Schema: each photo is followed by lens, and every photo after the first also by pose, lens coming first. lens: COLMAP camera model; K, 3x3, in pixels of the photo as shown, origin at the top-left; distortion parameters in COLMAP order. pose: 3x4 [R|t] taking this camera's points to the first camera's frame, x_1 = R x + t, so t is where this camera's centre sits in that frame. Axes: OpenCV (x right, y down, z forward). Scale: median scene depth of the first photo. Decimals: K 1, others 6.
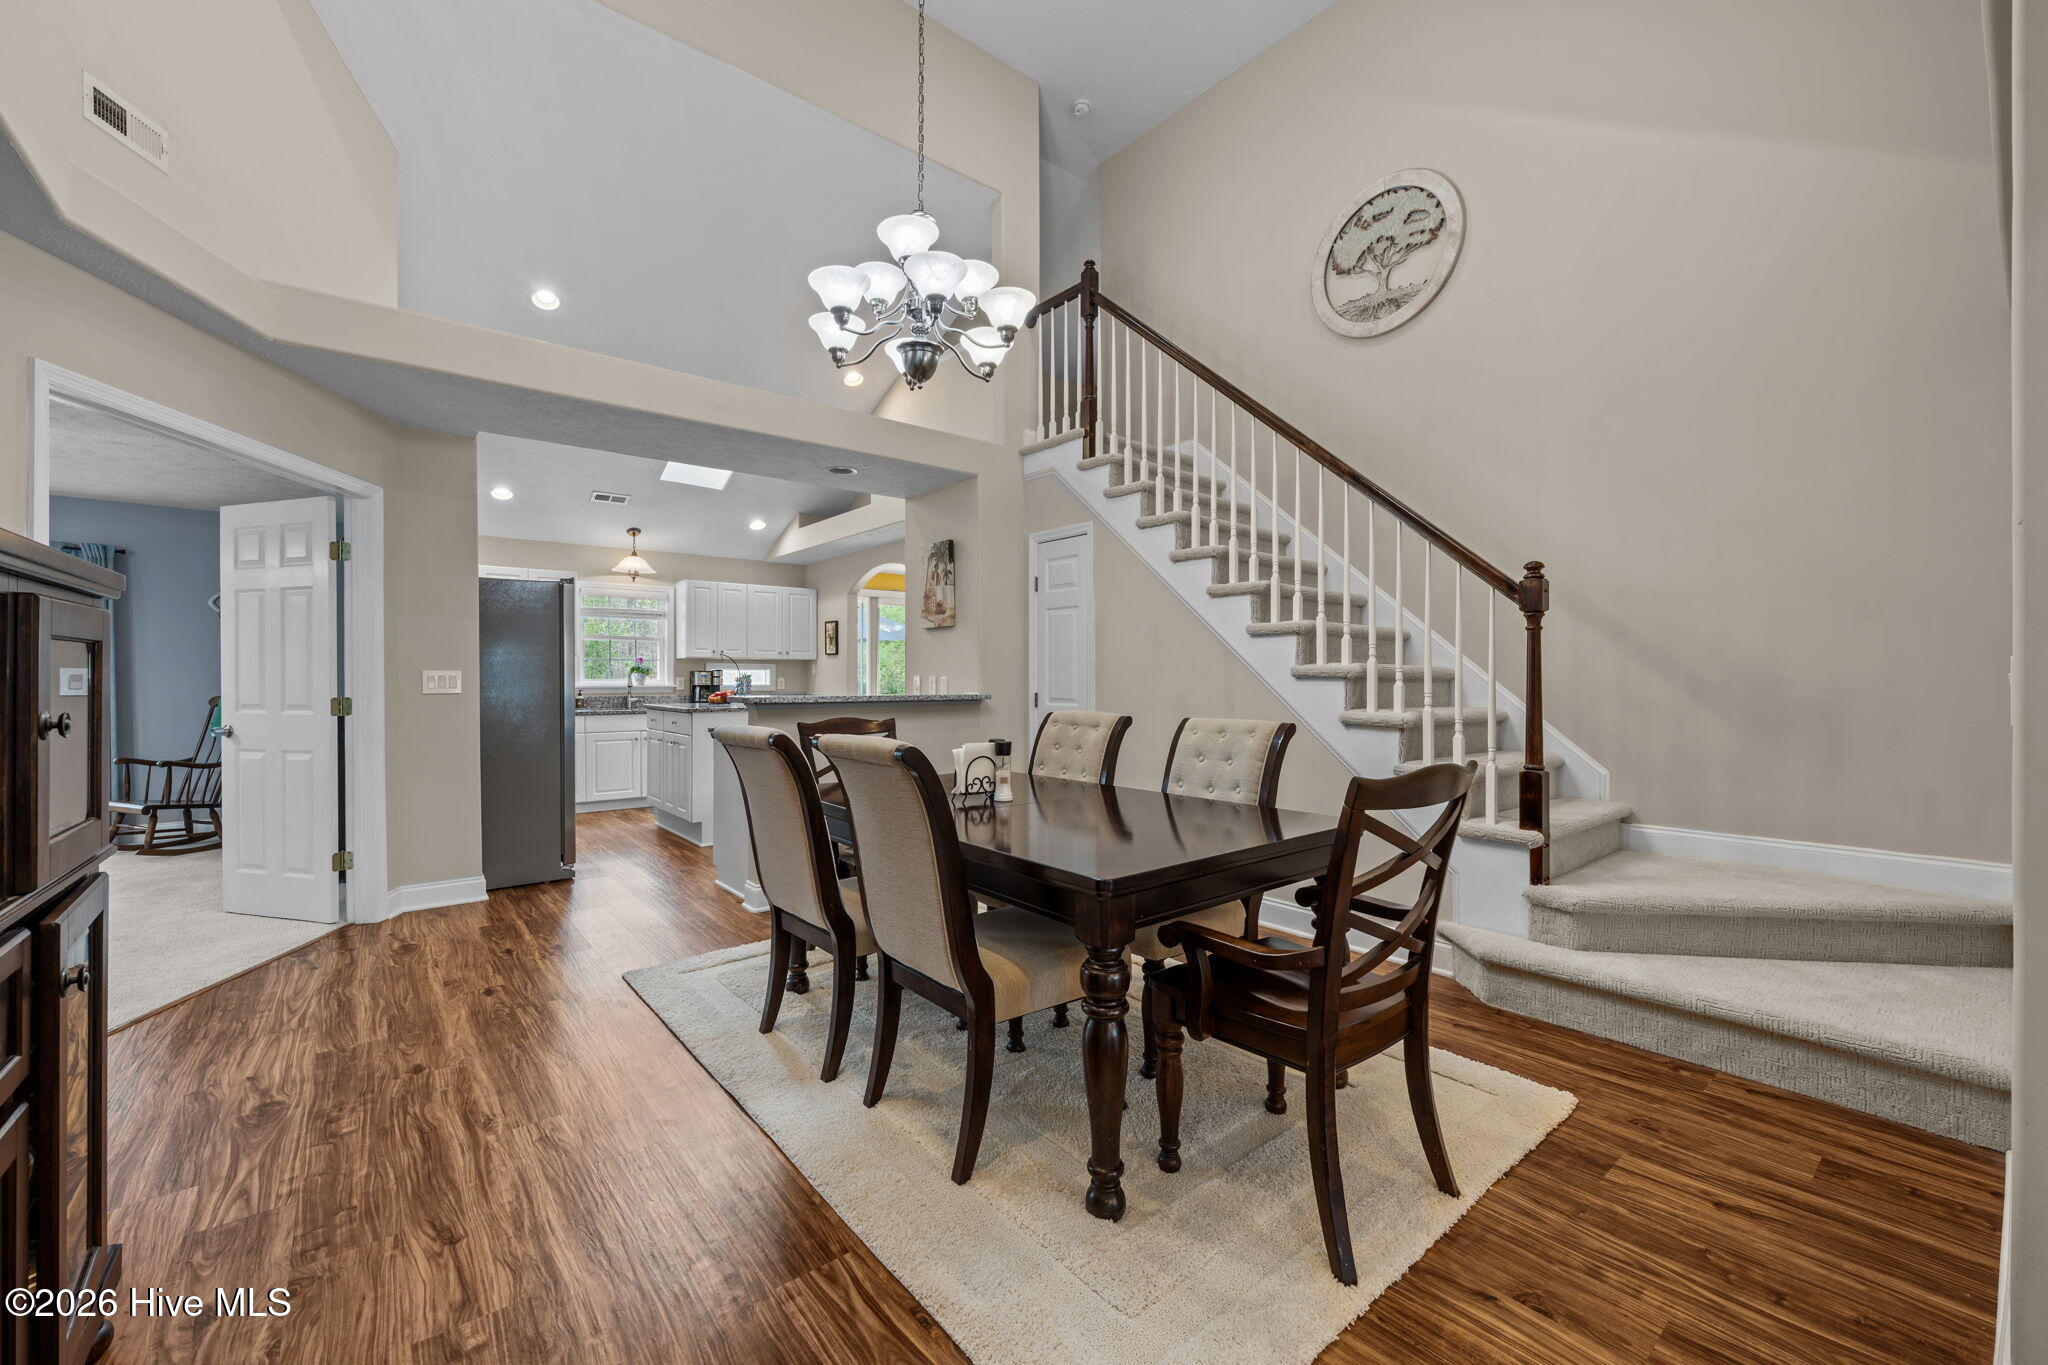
lens RADIAL K [[812.1, 0, 1020.8], [0, 812.1, 682.3], [0, 0, 1]] dist [-0.000934, -0.000112]
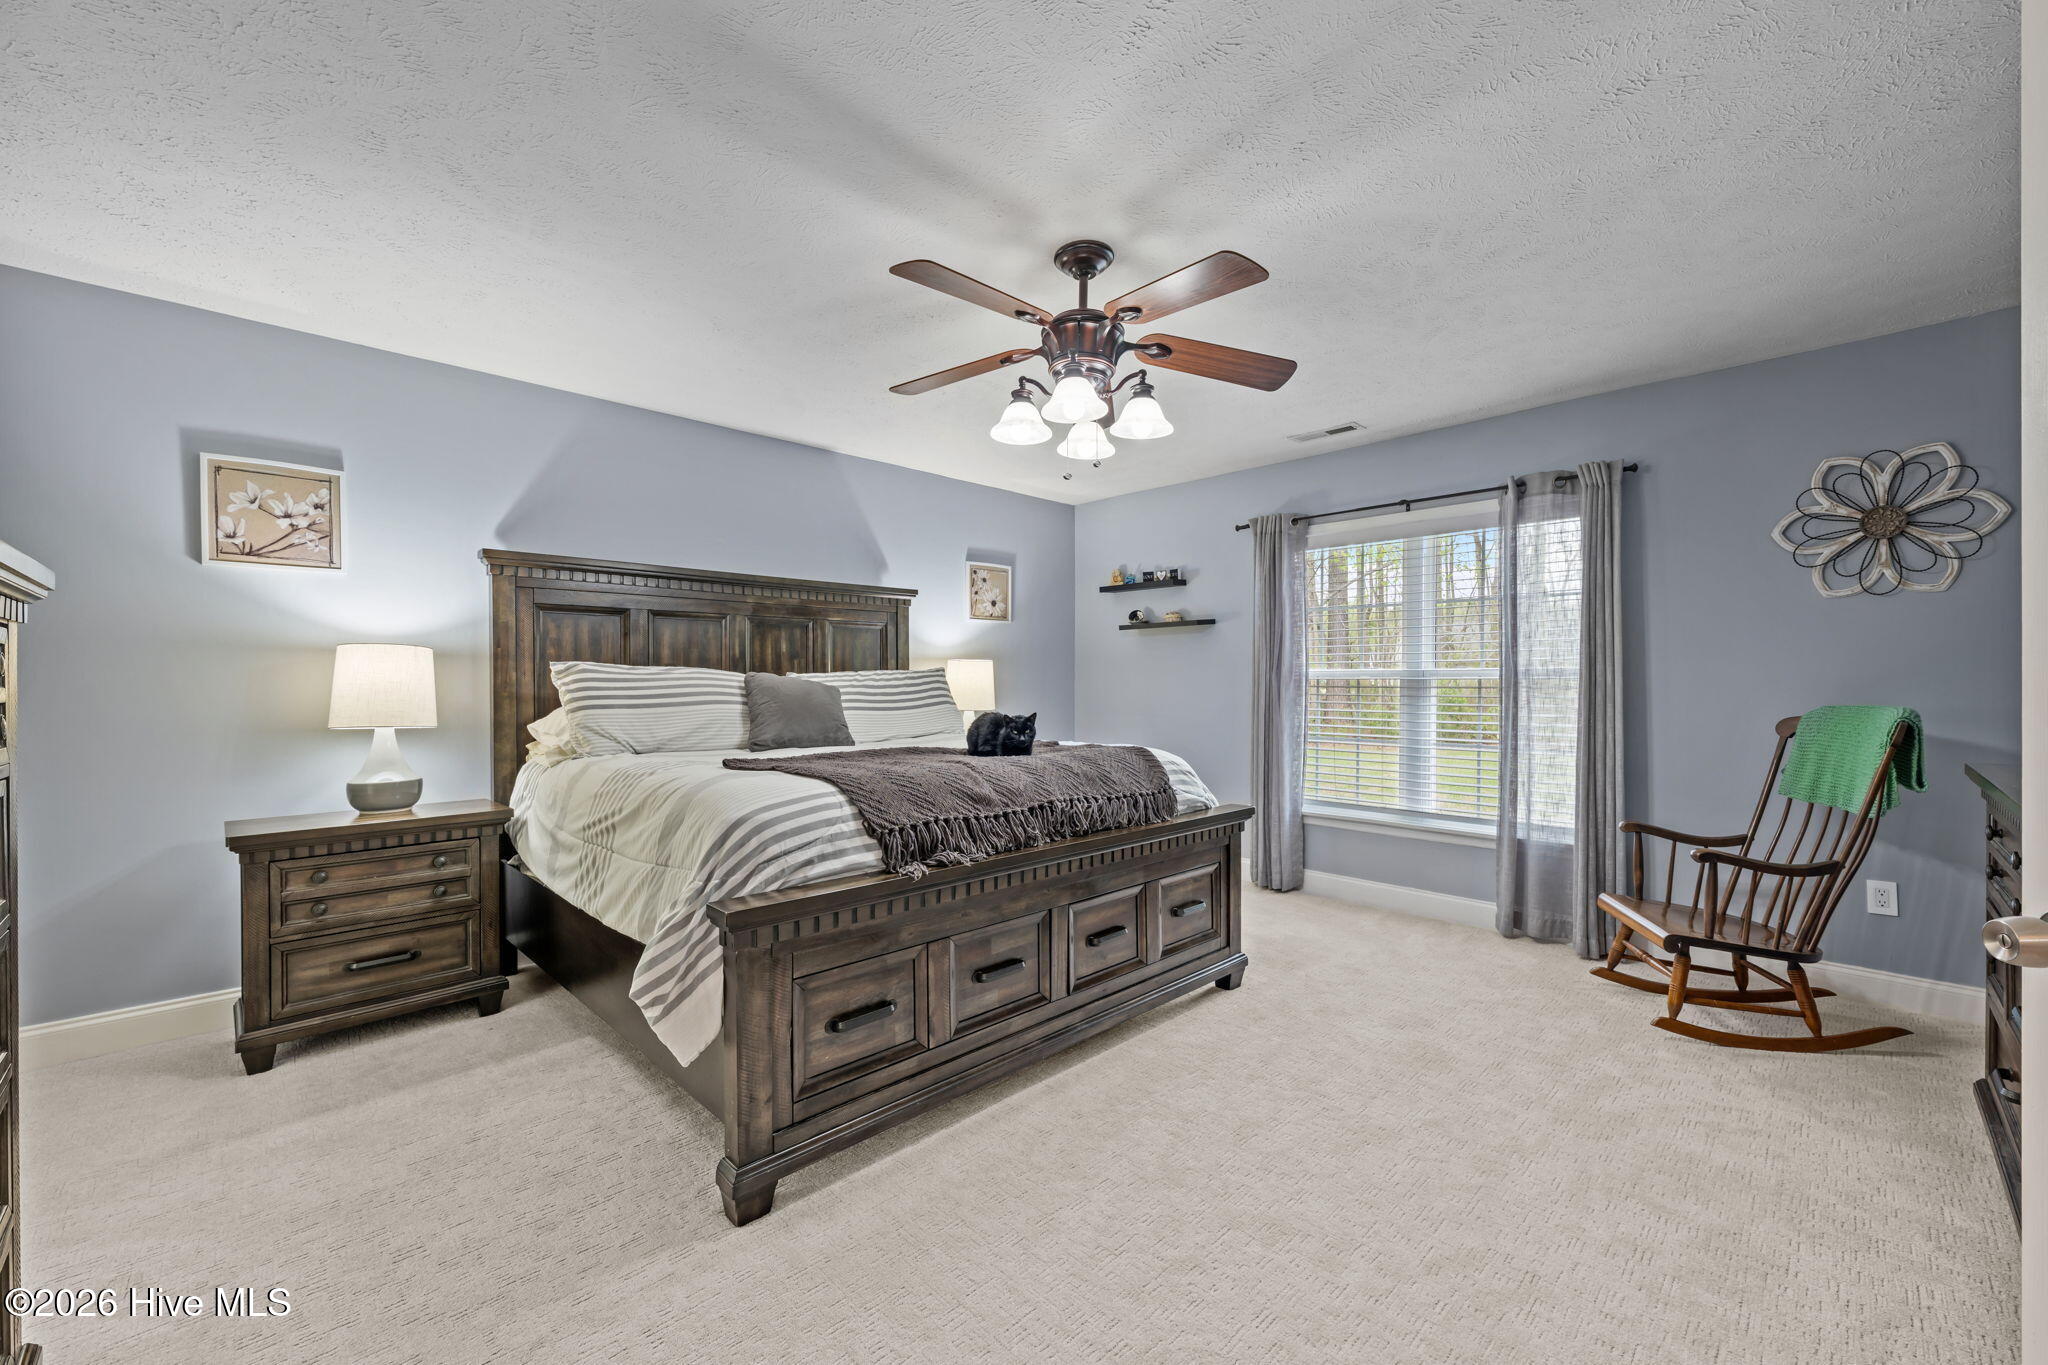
lens RADIAL K [[812.1, 0, 1021.8], [0, 812.1, 687.0], [0, 0, 1]] dist [-0.000934, -0.000112]
pose [[0.078780, 0.003057, -0.996887, -0.564008], [-0.000596, 0.999995, 0.003019, -0.003829], [0.996892, 0.000357, 0.078782, 0.519328]]
